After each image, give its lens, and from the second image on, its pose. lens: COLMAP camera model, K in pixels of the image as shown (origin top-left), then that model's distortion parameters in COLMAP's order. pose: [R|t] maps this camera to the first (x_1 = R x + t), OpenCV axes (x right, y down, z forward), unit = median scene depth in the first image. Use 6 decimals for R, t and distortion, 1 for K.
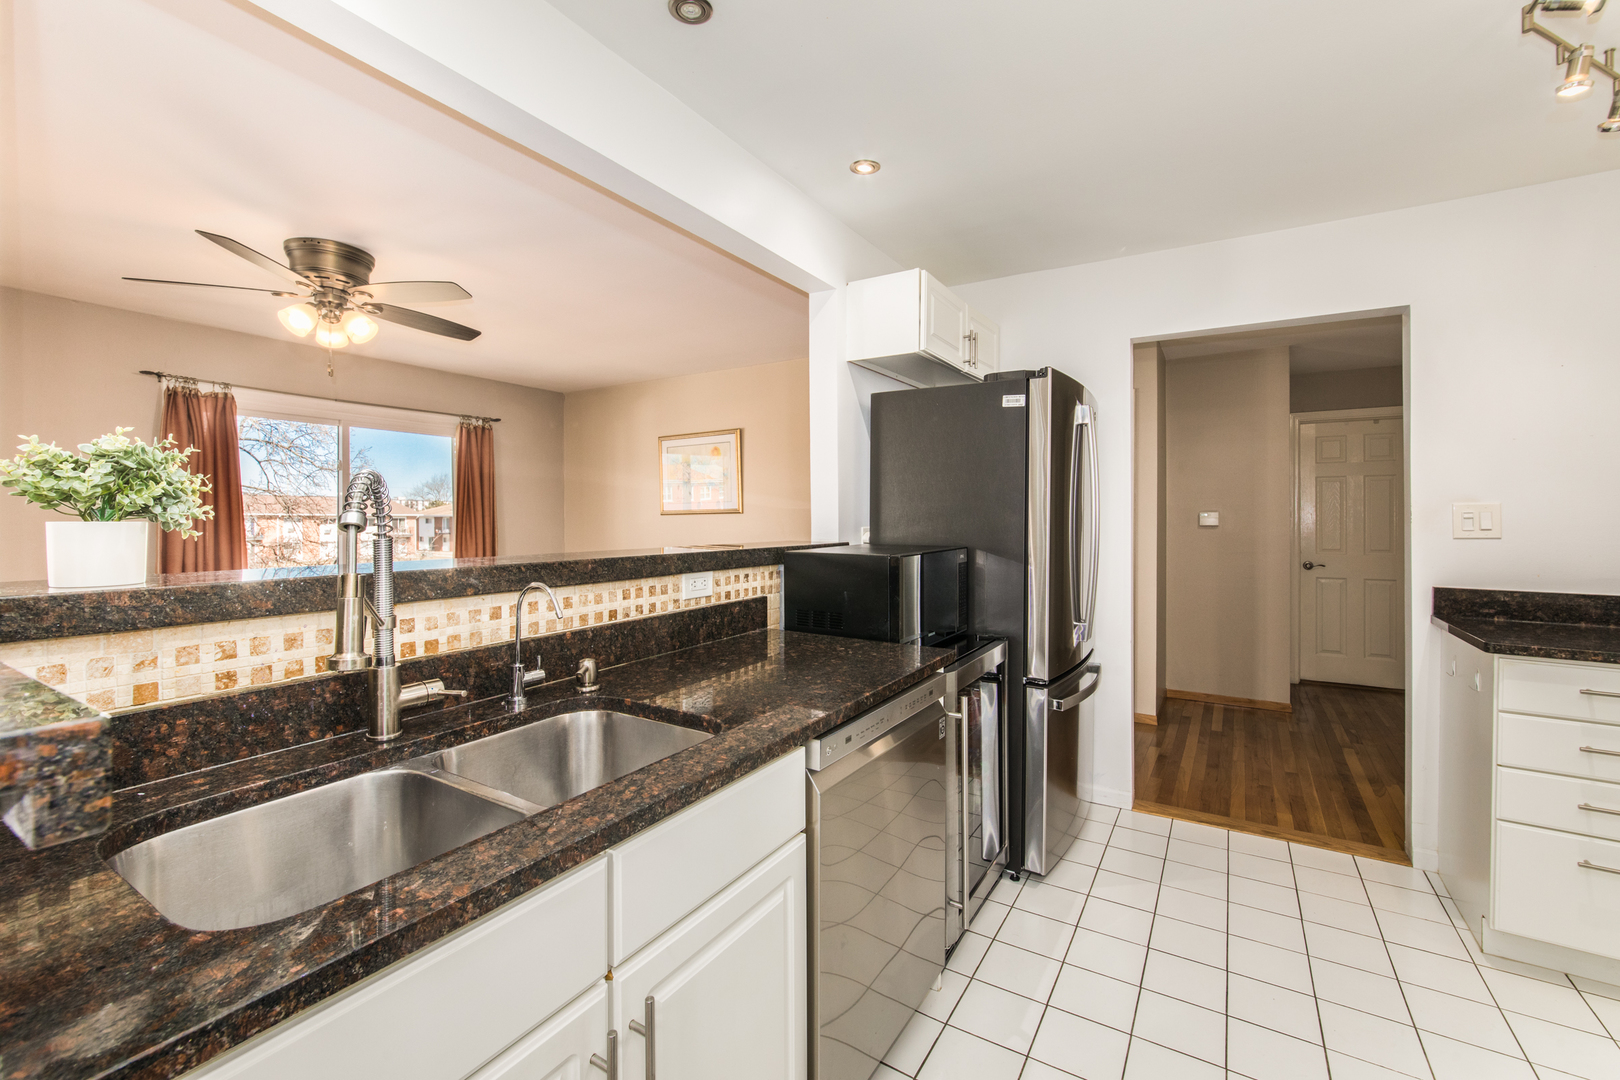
lens RADIAL K [[723.5, 0, 813.2], [0, 723.5, 535.5], [0, 0, 1]] dist [-0.007024, 0.000301]
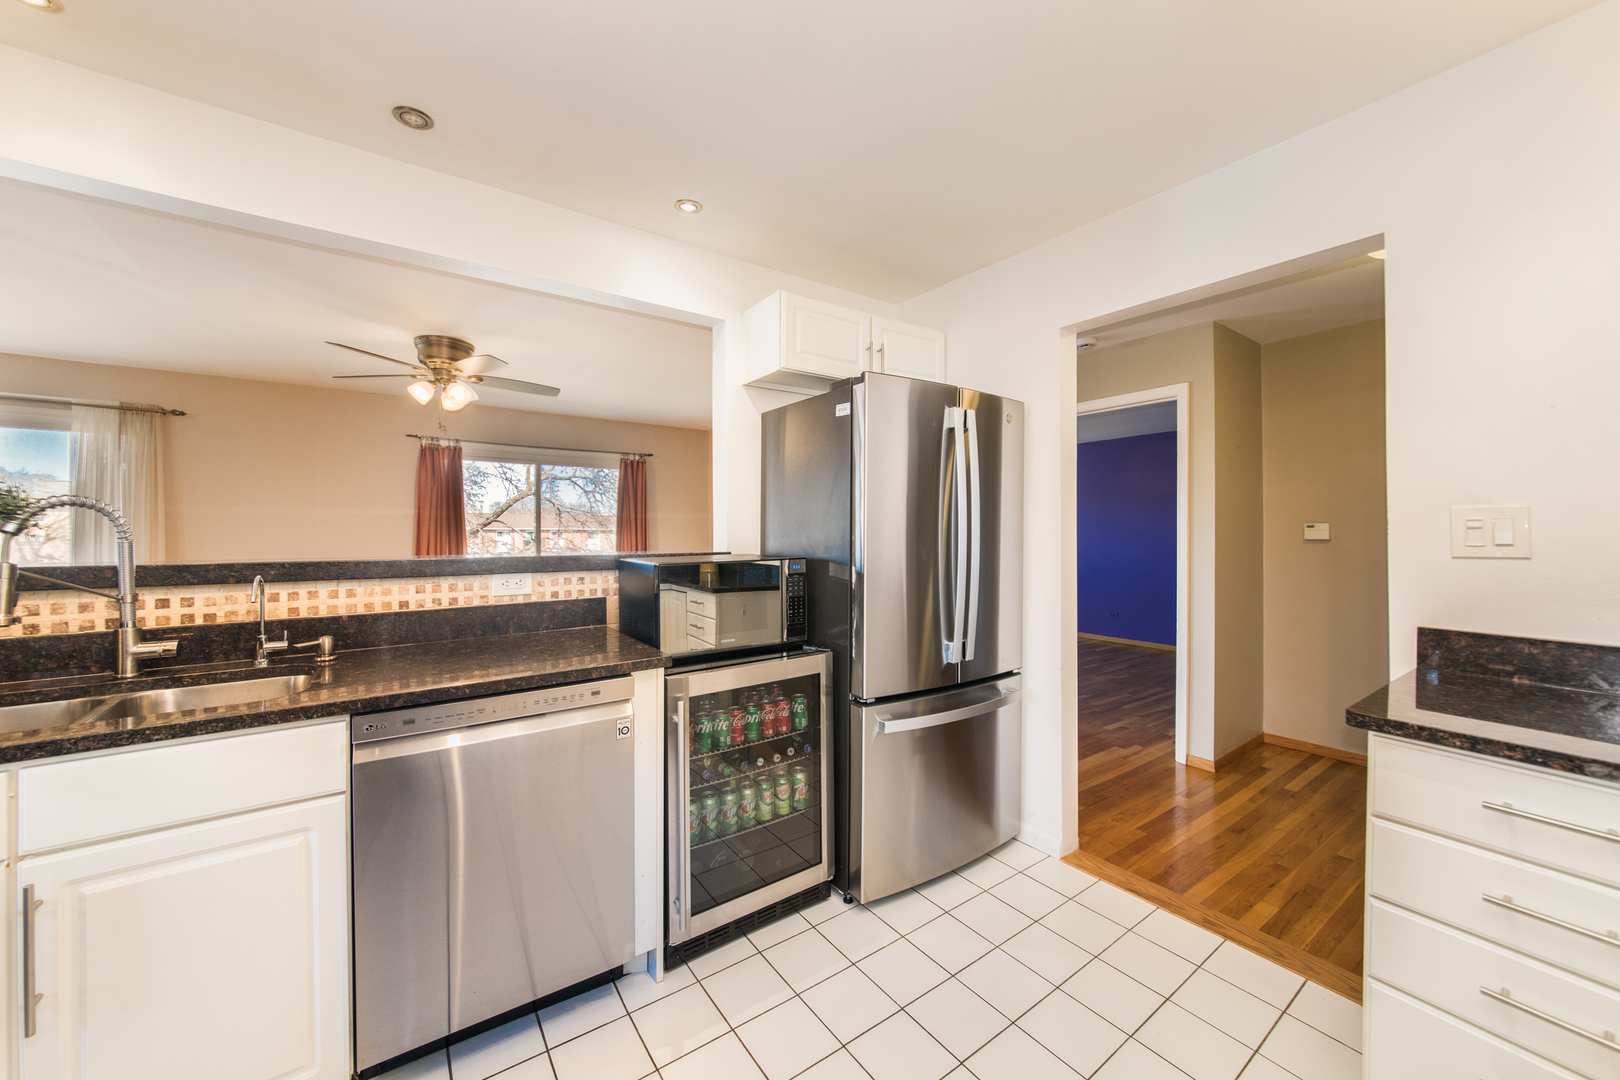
lens RADIAL K [[630.4, 0, 798.4], [0, 630.4, 537.4], [0, 0, 1]] dist [-0.010177, 0.000042]
pose [[0.910619, 0.003836, -0.413230, 0.622349], [-0.010673, 0.999842, -0.014239, -0.000116], [0.413110, 0.017376, 0.910516, 0.215290]]
